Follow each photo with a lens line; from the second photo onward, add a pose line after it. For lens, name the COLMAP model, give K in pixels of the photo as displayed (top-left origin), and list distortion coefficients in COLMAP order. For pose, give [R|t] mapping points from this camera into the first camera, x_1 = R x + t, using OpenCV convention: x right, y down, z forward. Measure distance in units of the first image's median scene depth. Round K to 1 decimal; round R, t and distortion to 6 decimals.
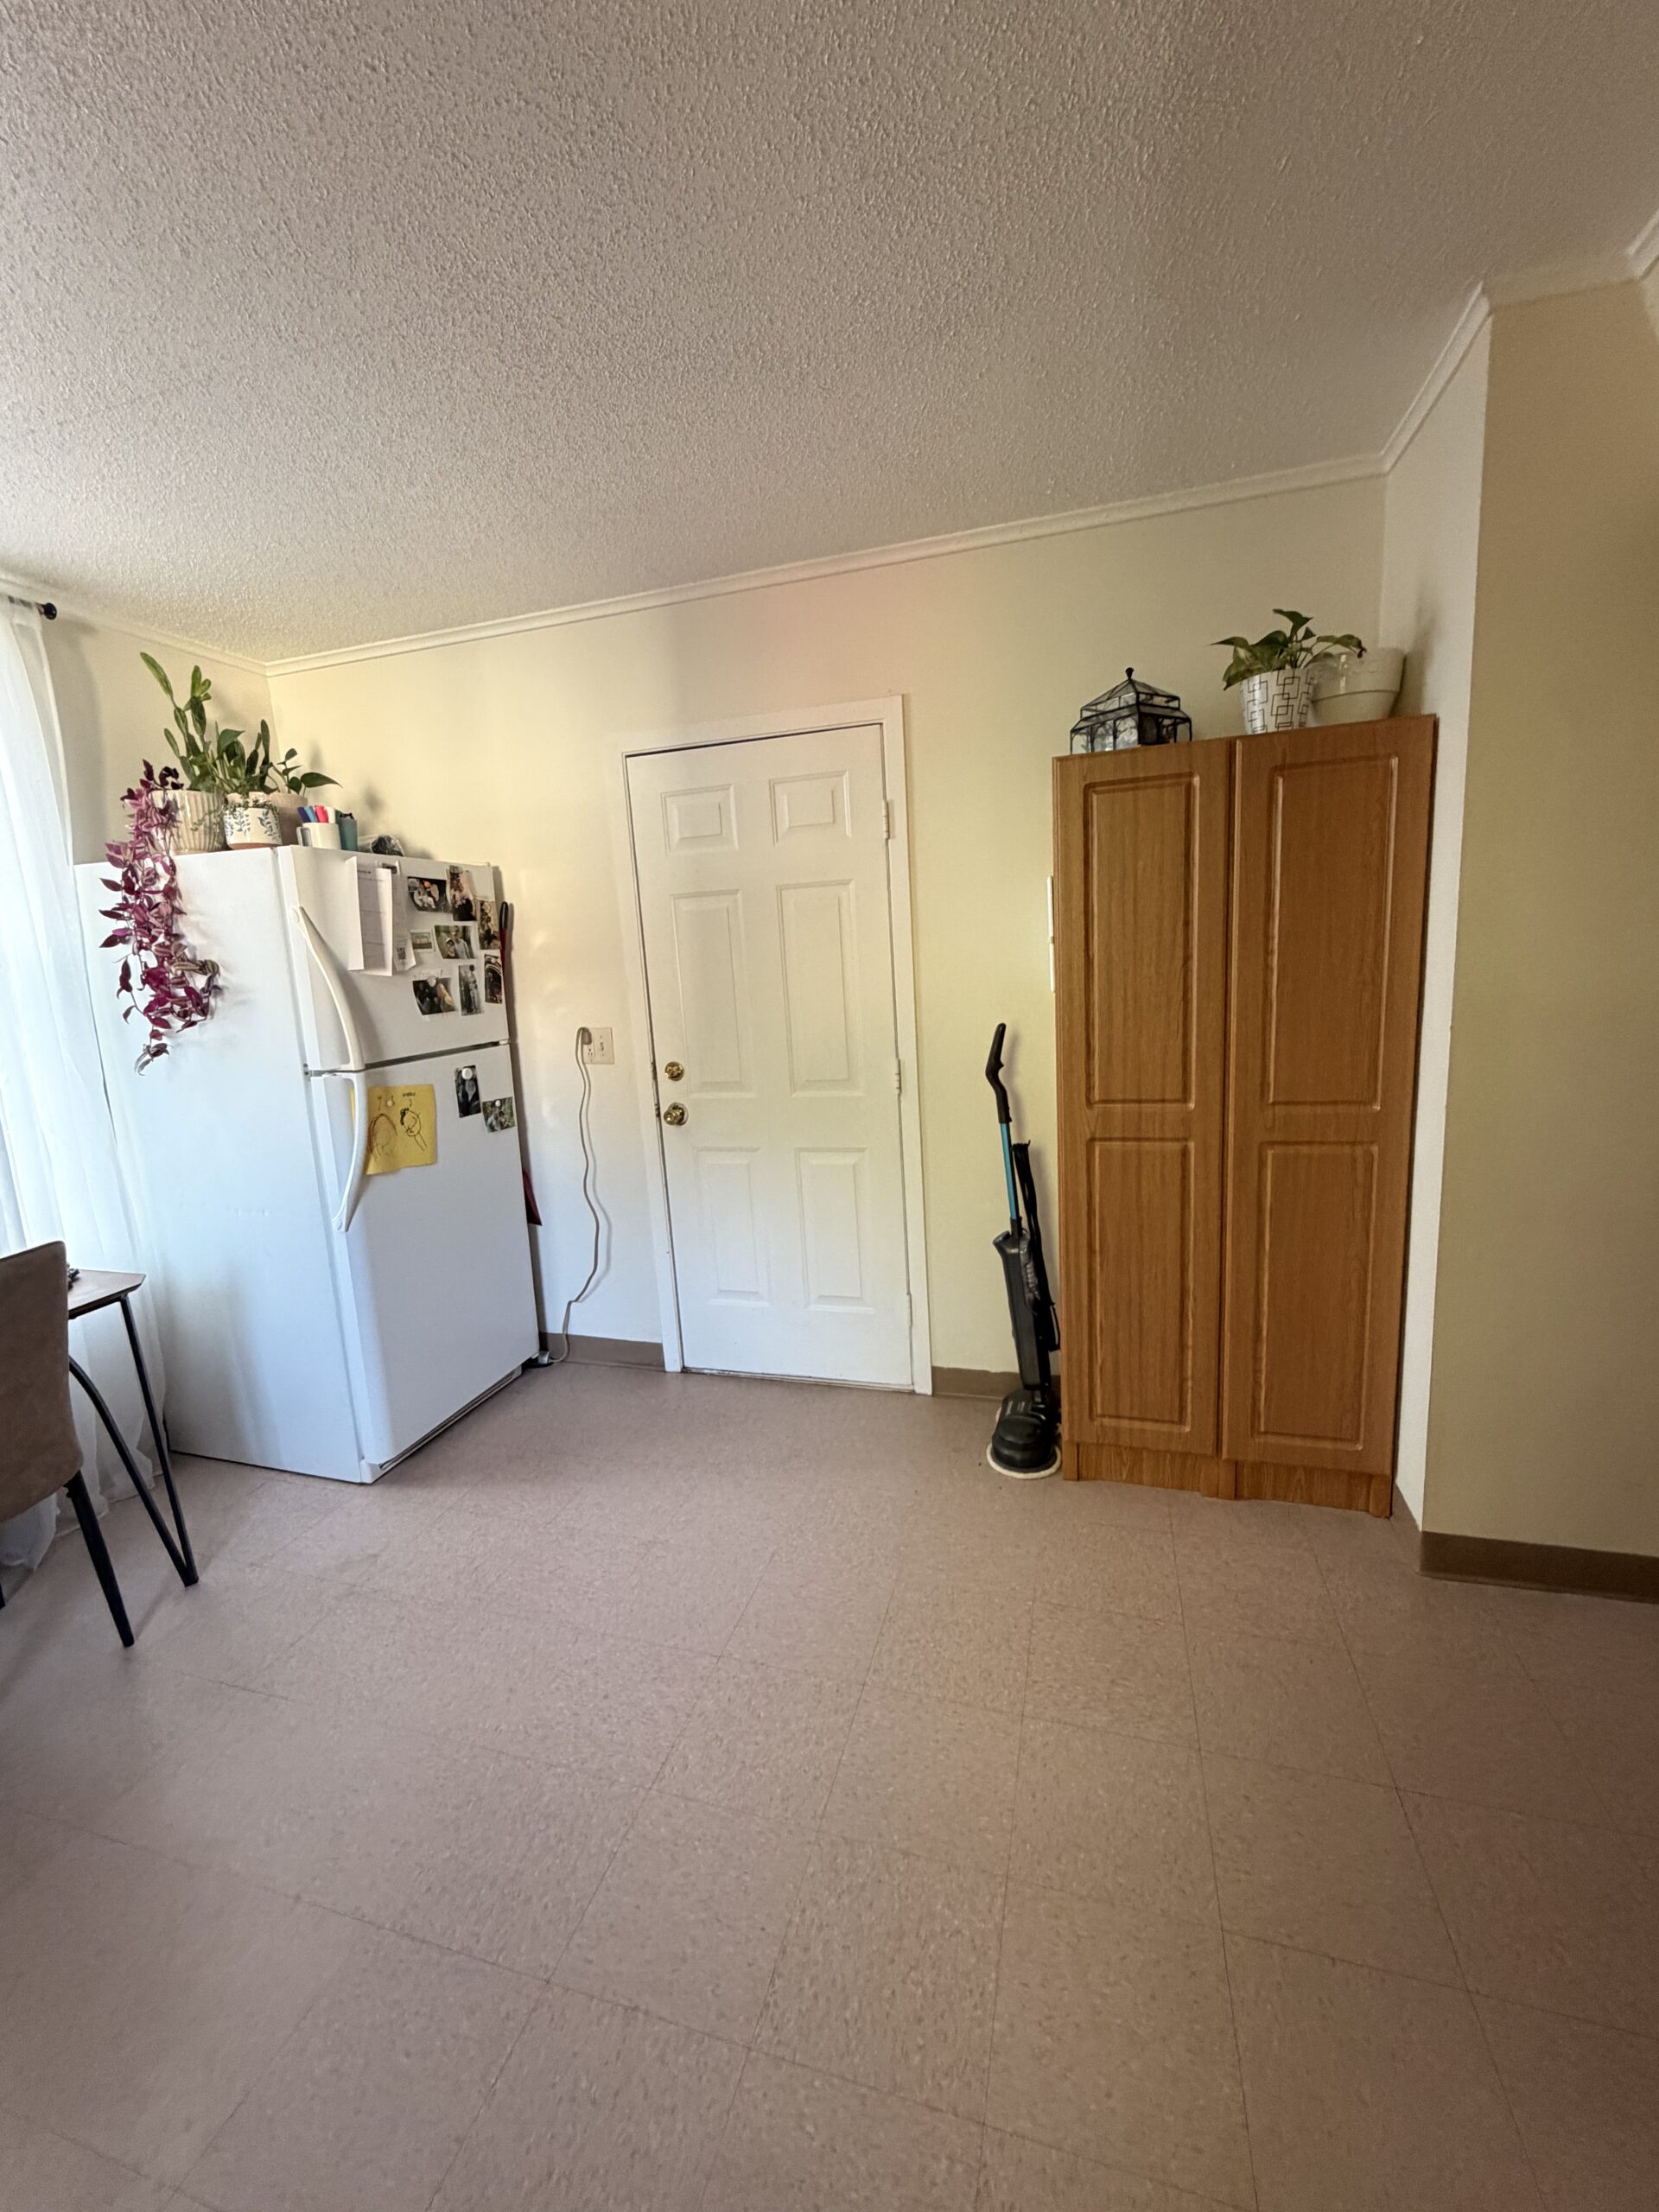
lens RADIAL K [[882.1, 0, 828.9], [0, 882.1, 1103.1], [0, 0, 1]] dist [-0.000062, 0.000132]
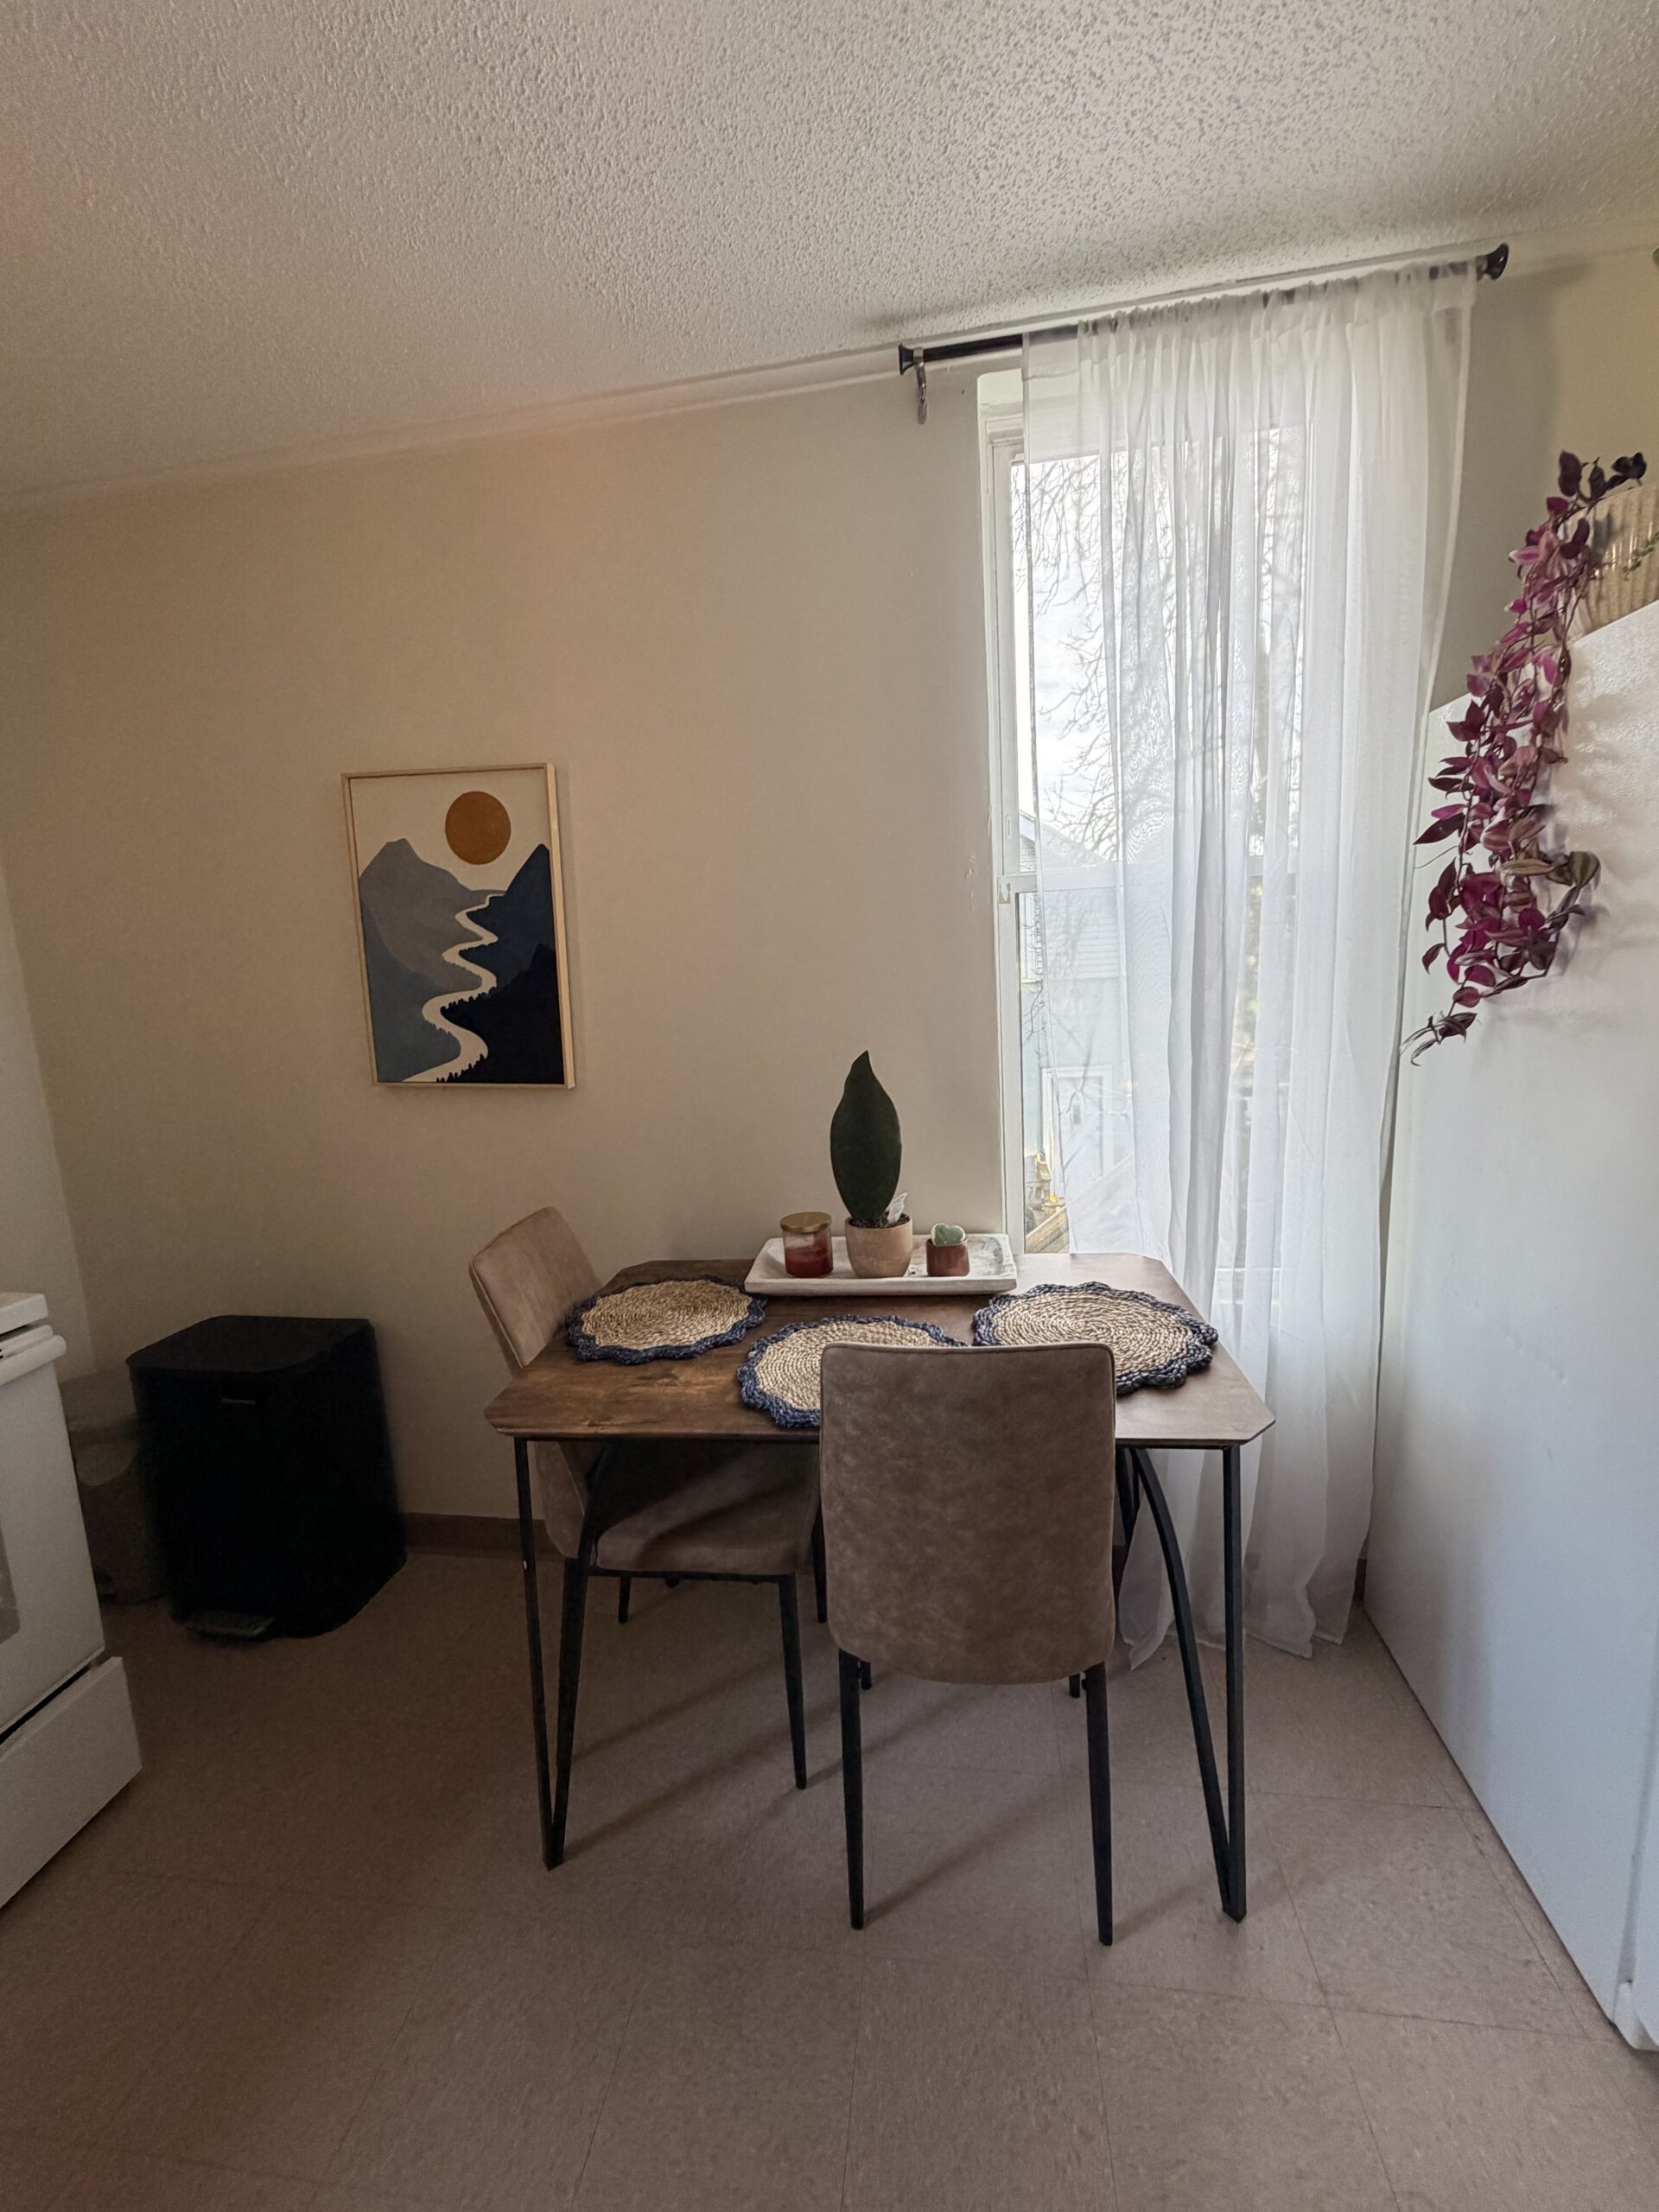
lens RADIAL K [[889.2, 0, 829.5], [0, 889.2, 1106.0], [0, 0, 1]] dist [-0.001128, -0.000249]
pose [[0.137258, 0.204444, -0.969207, -0.260401], [-0.127035, 0.974021, 0.187469, -0.065925], [0.982356, 0.097391, 0.159663, 0.529591]]
